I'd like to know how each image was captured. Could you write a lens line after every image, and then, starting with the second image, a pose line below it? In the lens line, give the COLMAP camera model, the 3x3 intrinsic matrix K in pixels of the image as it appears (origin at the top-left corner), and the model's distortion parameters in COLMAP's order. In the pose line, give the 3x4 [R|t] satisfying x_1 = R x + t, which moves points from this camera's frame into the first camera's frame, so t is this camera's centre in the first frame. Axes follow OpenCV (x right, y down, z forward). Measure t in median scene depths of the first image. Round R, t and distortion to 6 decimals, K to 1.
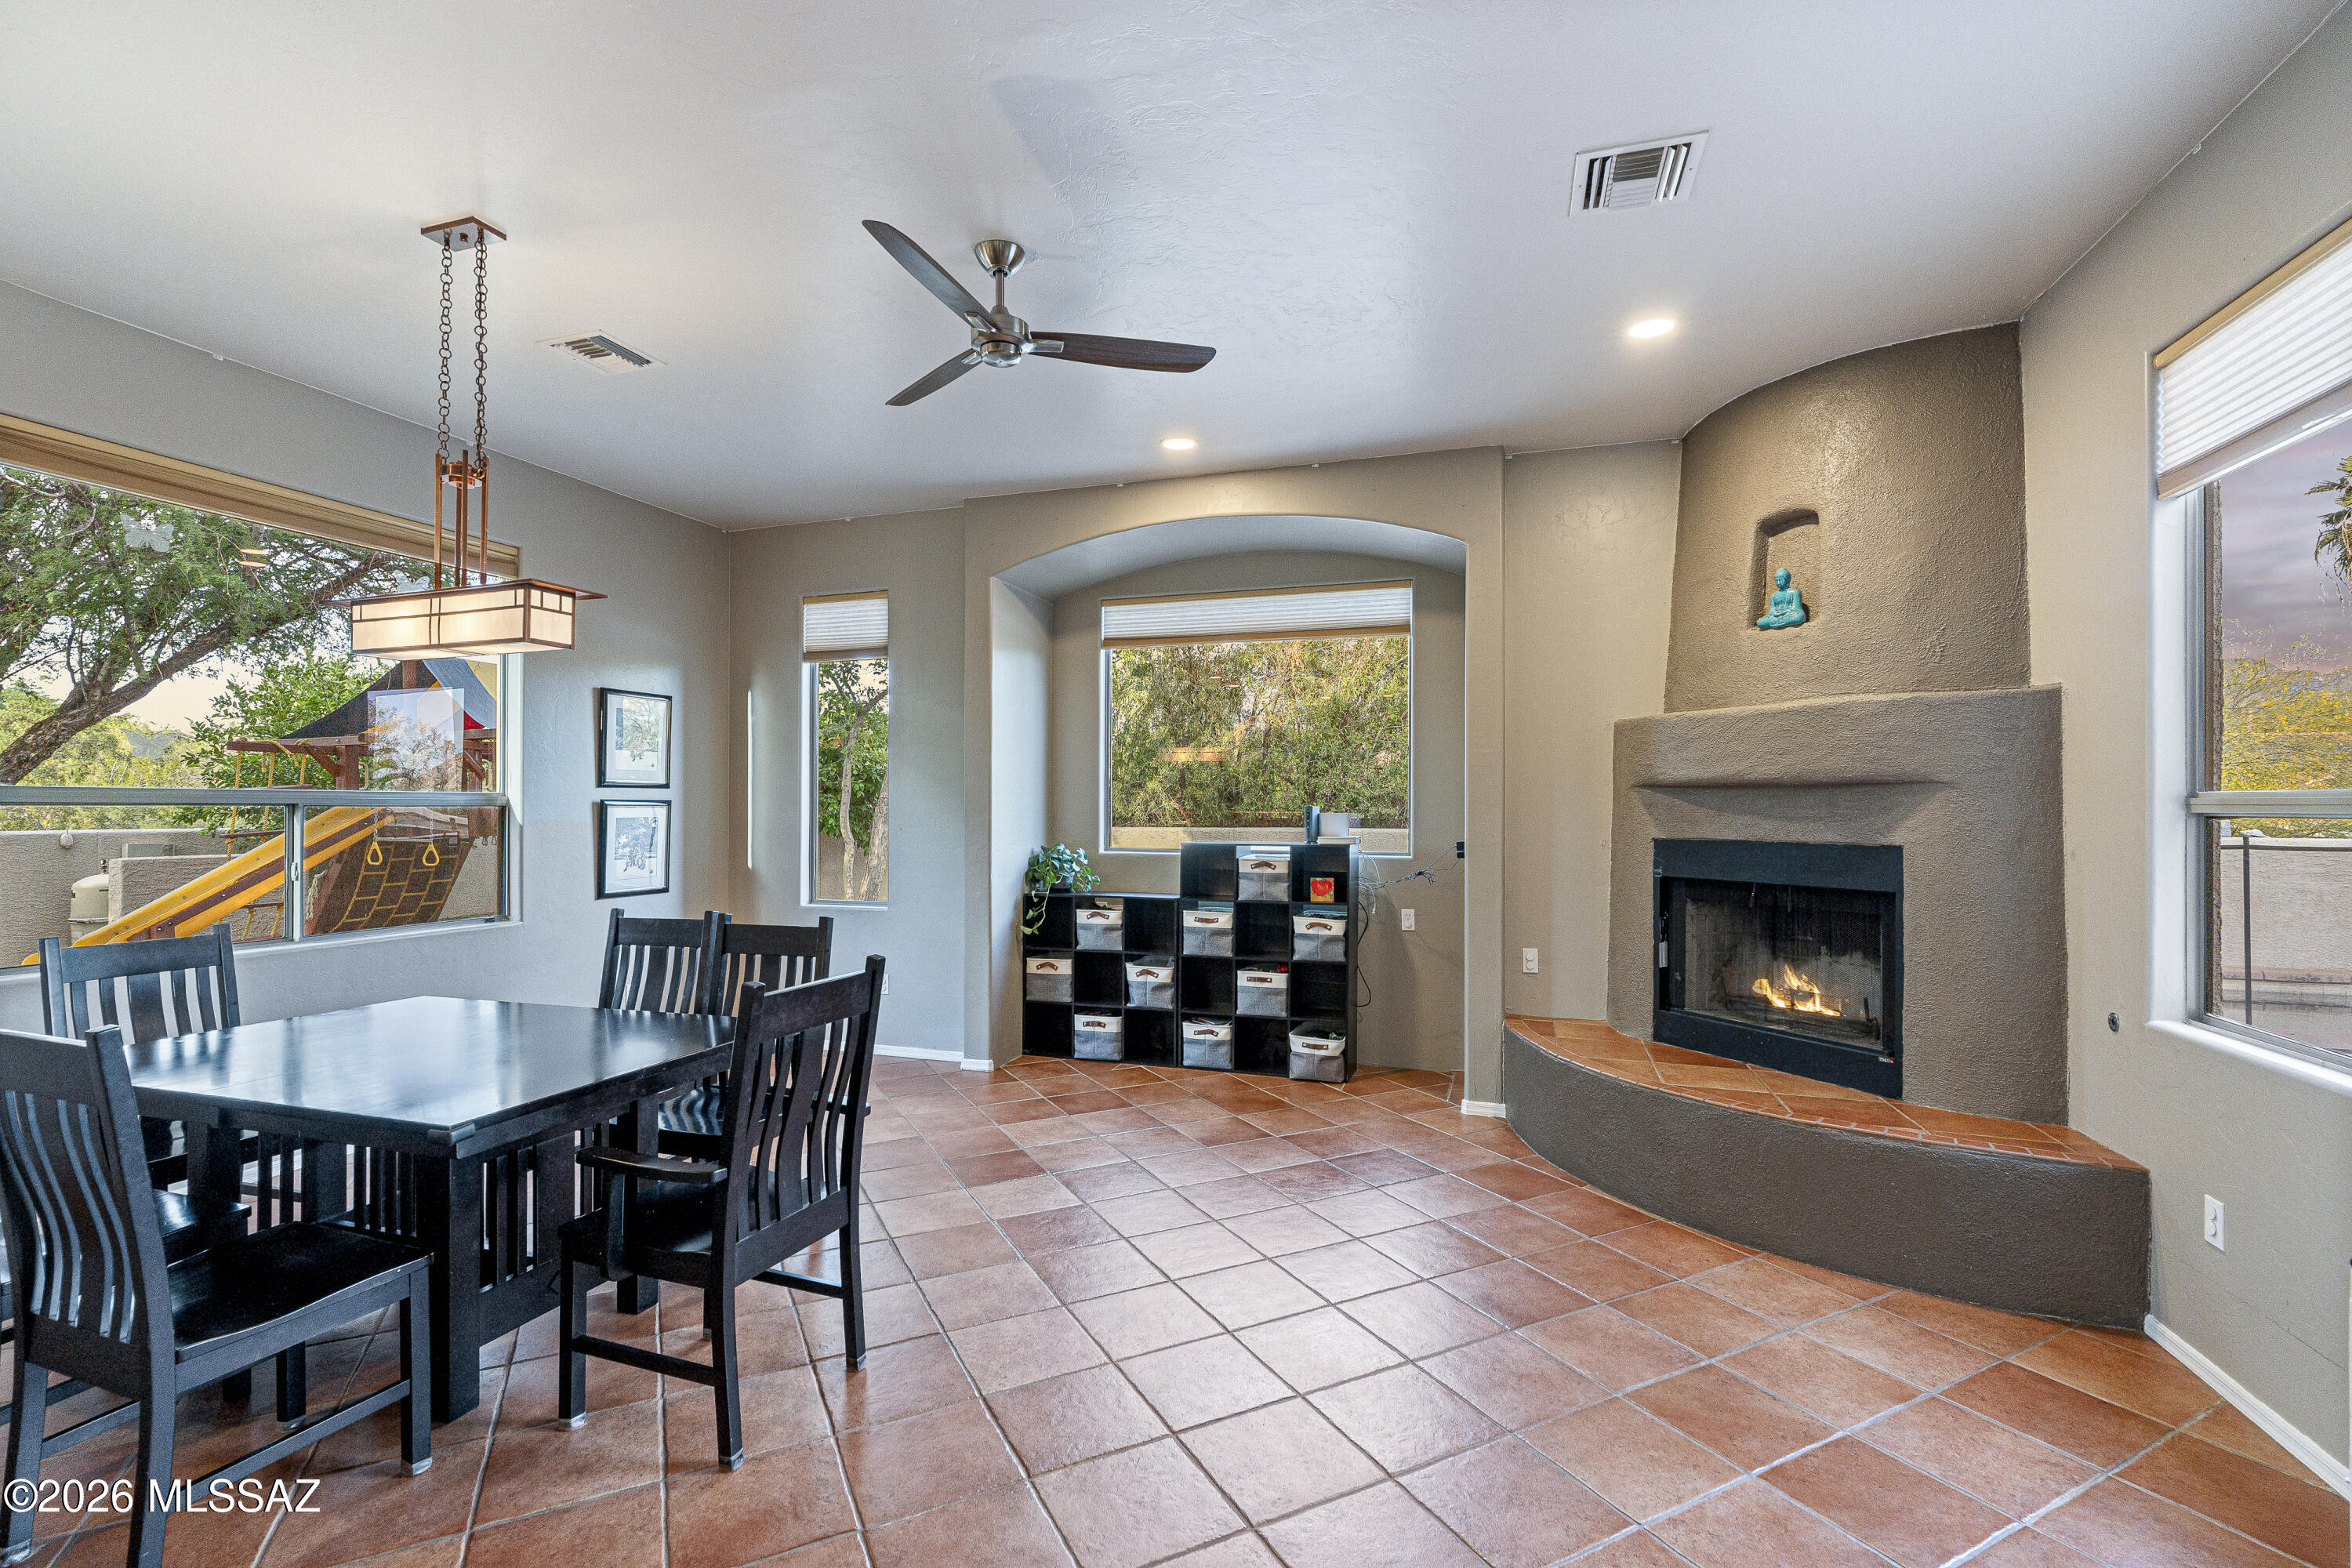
lens RADIAL K [[1041.1, 0, 1177.0], [0, 1041.1, 795.2], [0, 0, 1]] dist [-0.004263, -0.000023]
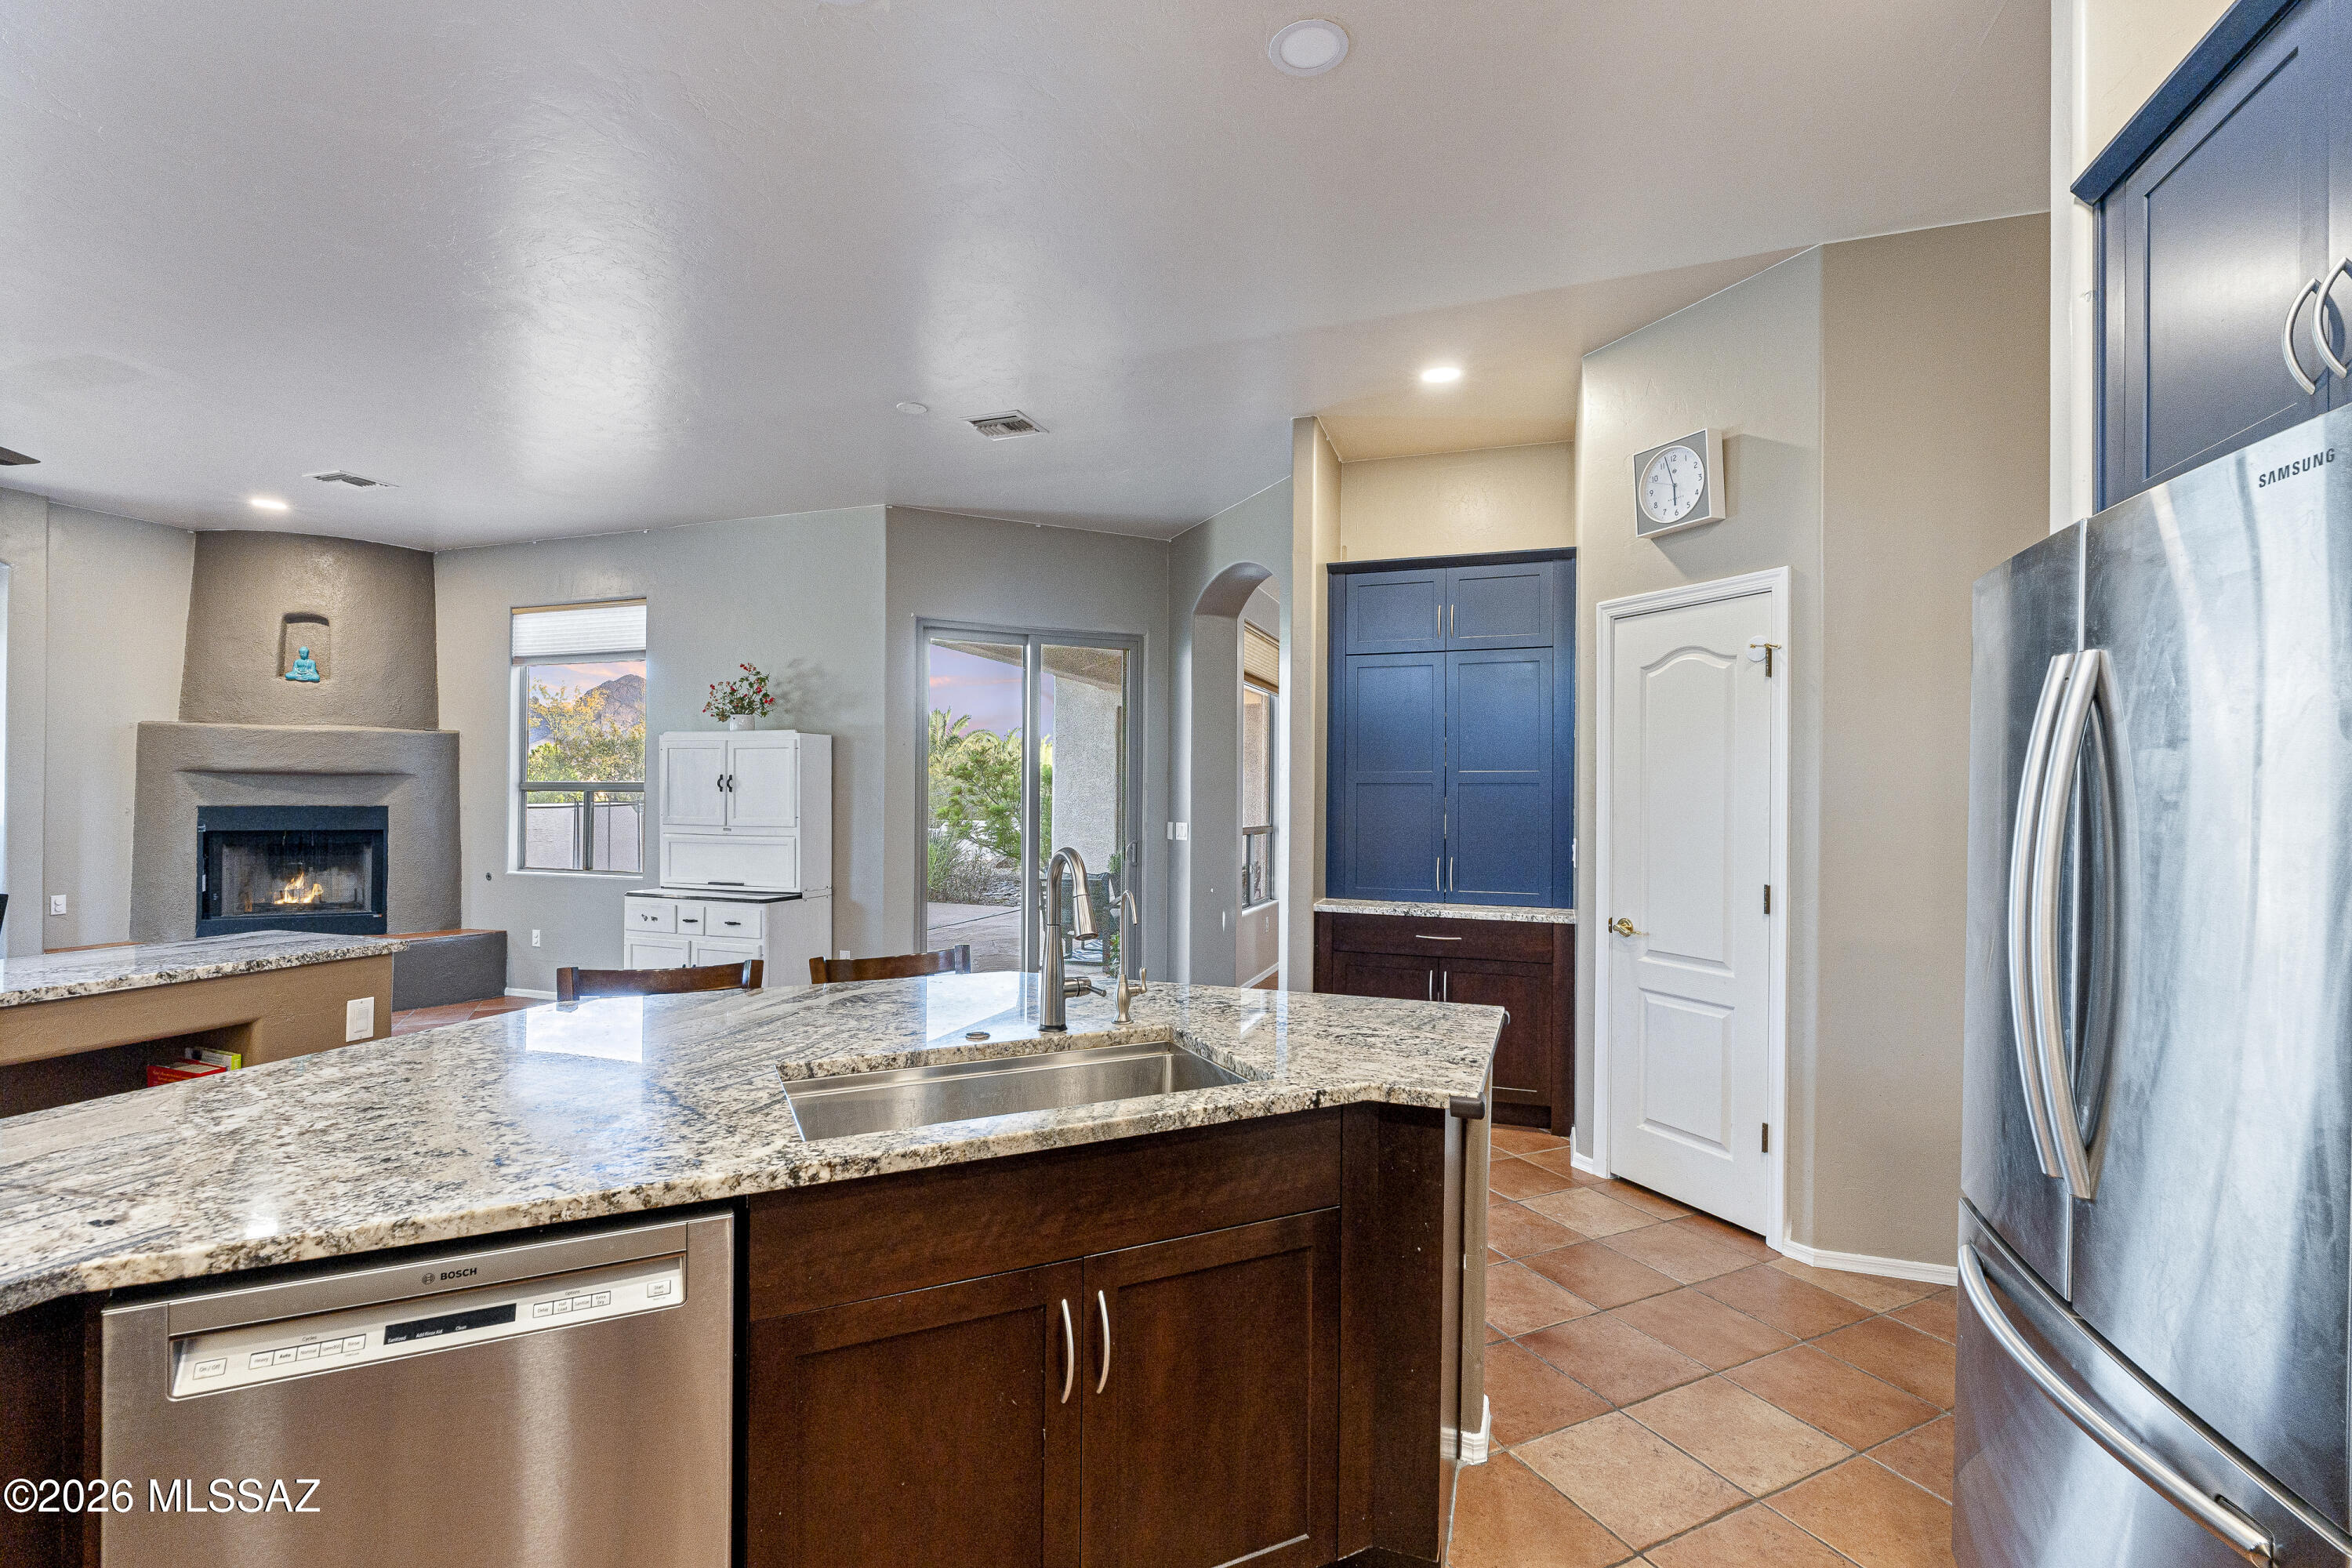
lens RADIAL K [[1041.1, 0, 1177.0], [0, 1041.1, 795.2], [0, 0, 1]] dist [-0.004263, -0.000023]
pose [[0.017348, -0.001786, 0.999848, -0.809189], [-0.018406, 0.999828, 0.002106, -0.002620], [-0.999680, -0.018439, 0.017312, -0.347931]]
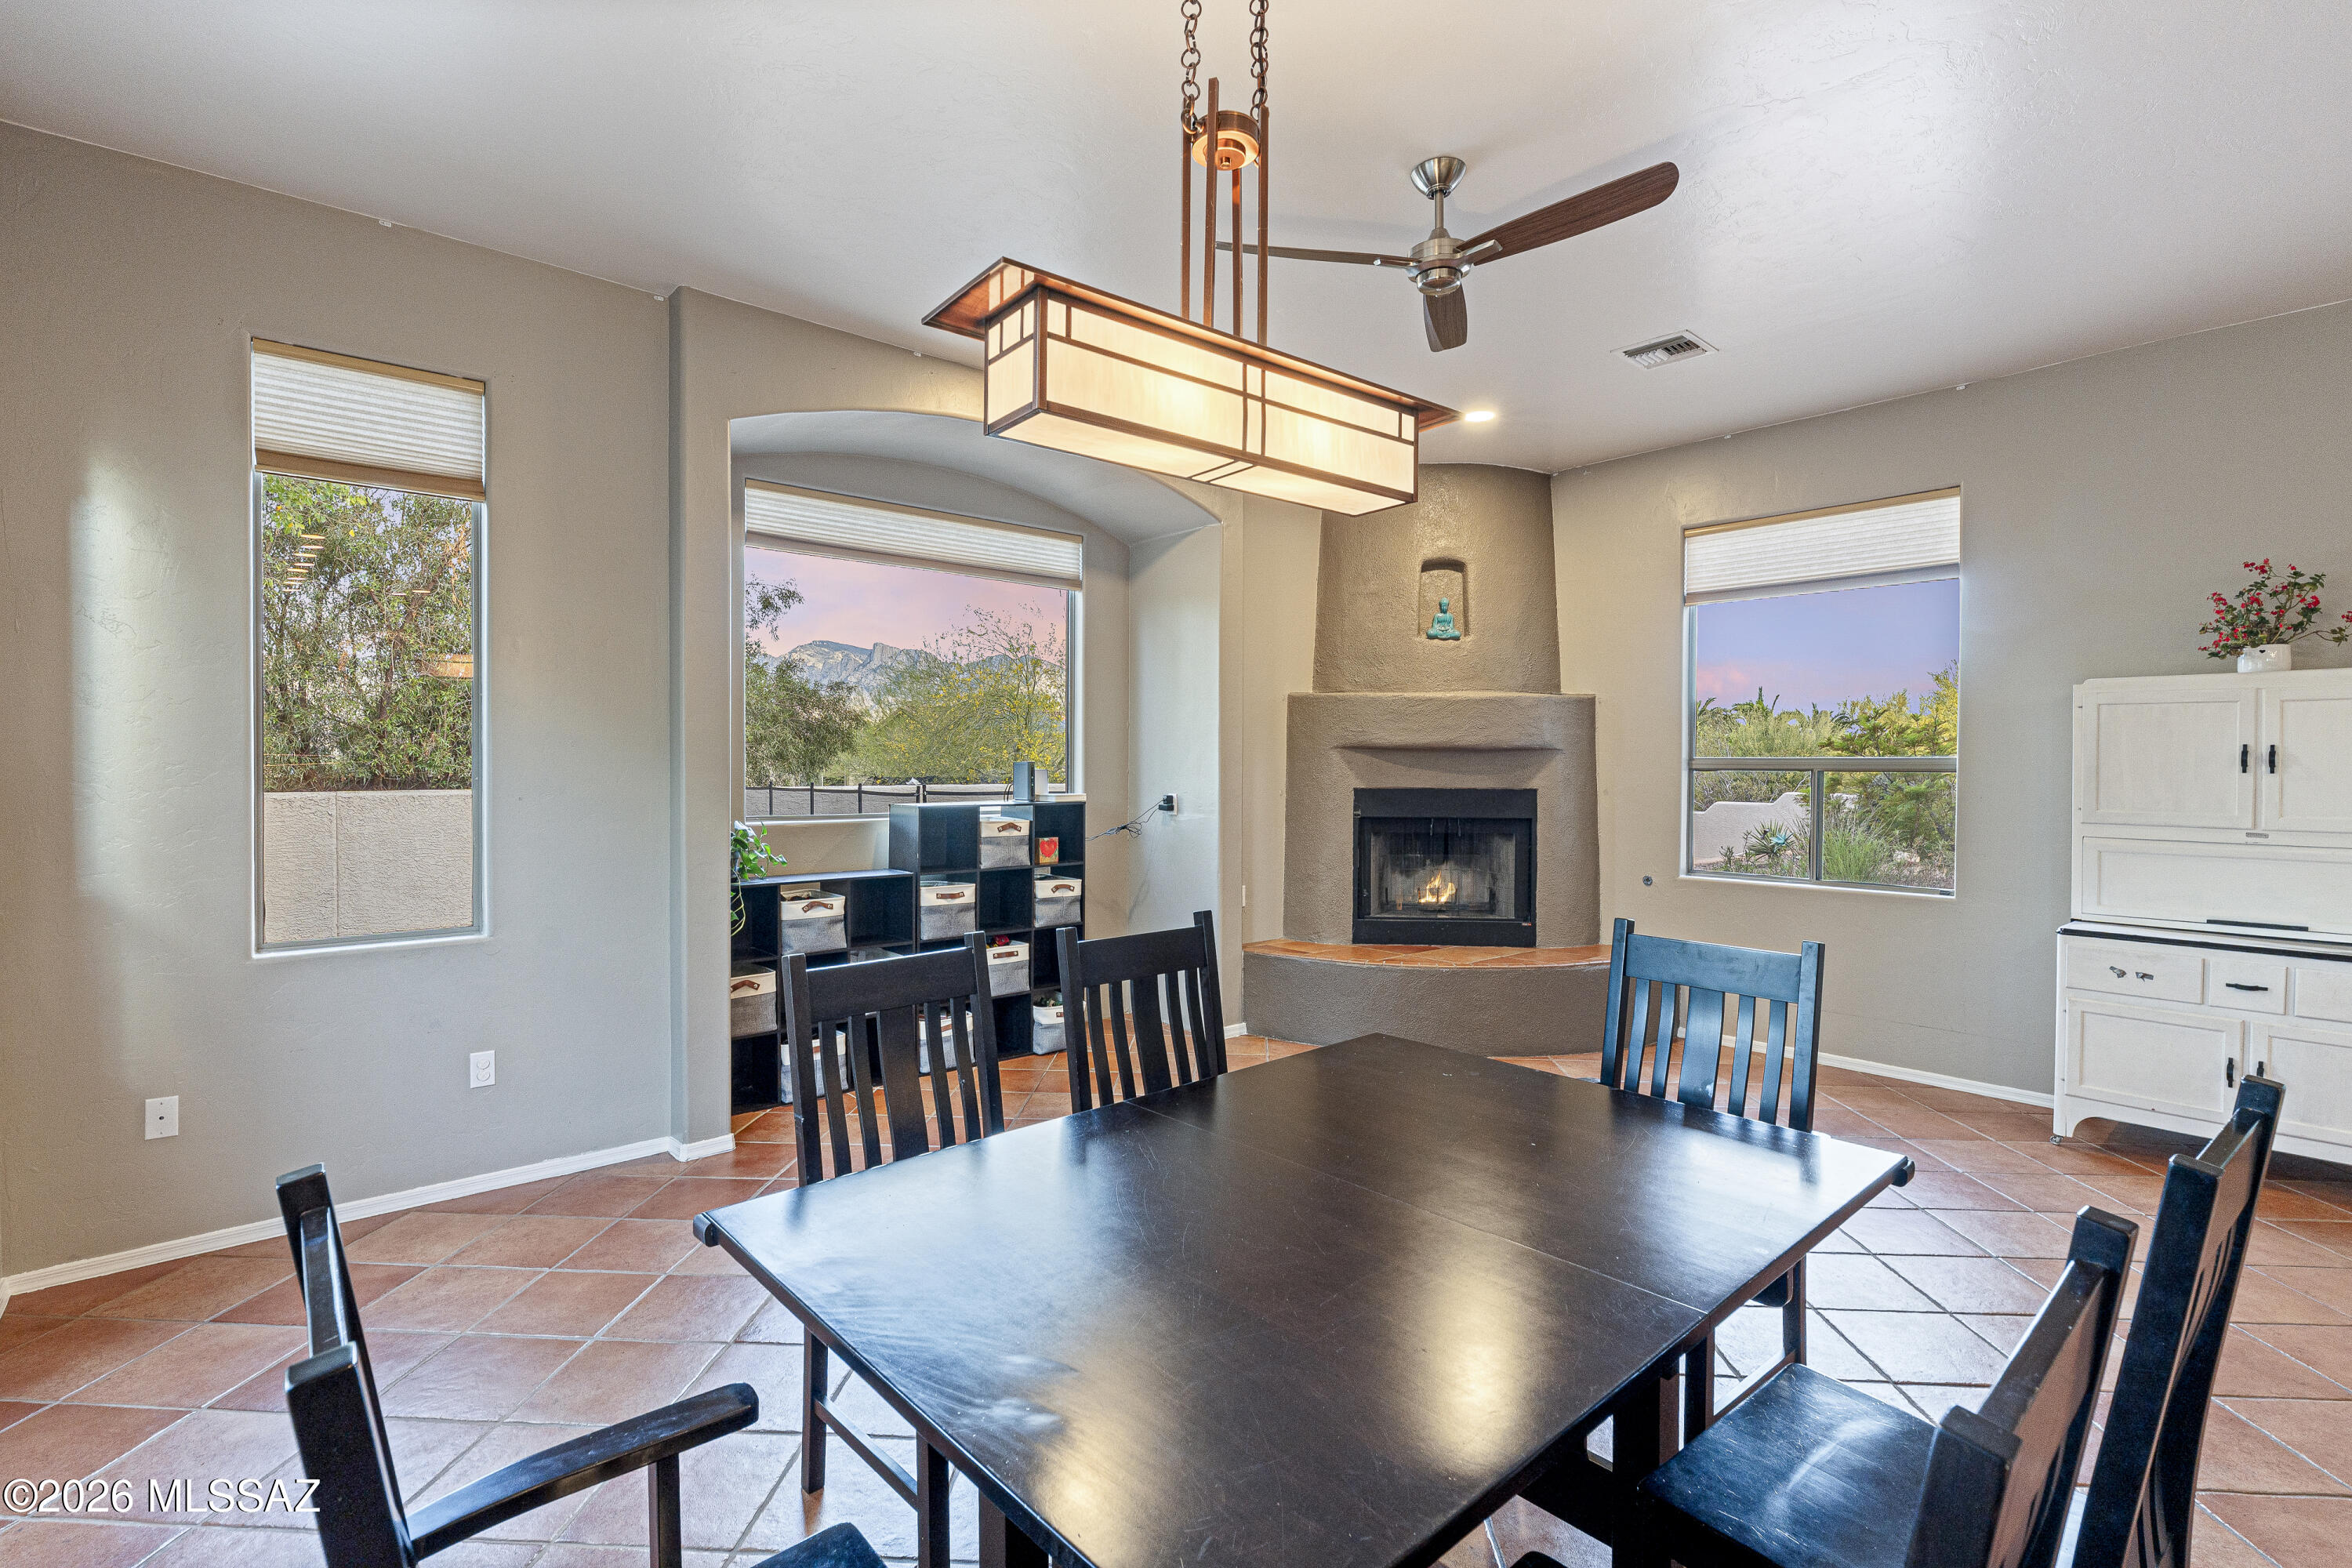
lens RADIAL K [[1080.3, 0, 1173.4], [0, 1080.3, 769.5], [0, 0, 1]] dist [-0.002899, -0.000206]
pose [[0.511241, -0.003166, 0.859431, -0.654212], [-0.013161, 0.999847, 0.011513, 0.004639], [-0.859336, -0.017197, 0.511122, 0.405229]]
